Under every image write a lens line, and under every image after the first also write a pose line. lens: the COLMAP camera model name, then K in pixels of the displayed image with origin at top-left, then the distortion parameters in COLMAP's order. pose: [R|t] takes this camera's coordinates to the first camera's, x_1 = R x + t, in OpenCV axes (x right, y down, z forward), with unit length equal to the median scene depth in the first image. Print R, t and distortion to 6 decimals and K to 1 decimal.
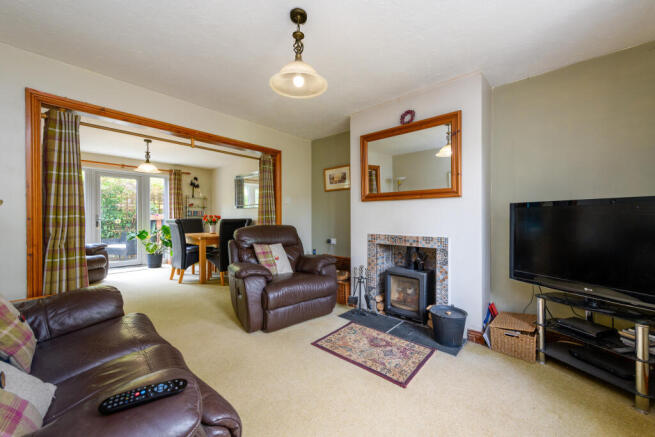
lens RADIAL K [[256.4, 0, 327.5], [0, 256.4, 218.5], [0, 0, 1]] dist [0.015747, -0.000008]
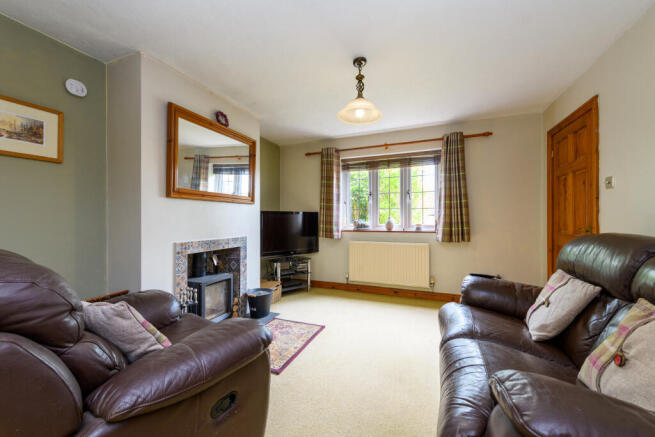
lens RADIAL K [[256.4, 0, 327.5], [0, 256.4, 218.5], [0, 0, 1]] dist [0.015747, -0.000008]
pose [[-0.333312, 0.002476, 0.942813, -0.342046], [0.006566, 0.999978, -0.000305, -0.003494], [-0.942794, 0.006088, -0.333321, 0.430344]]
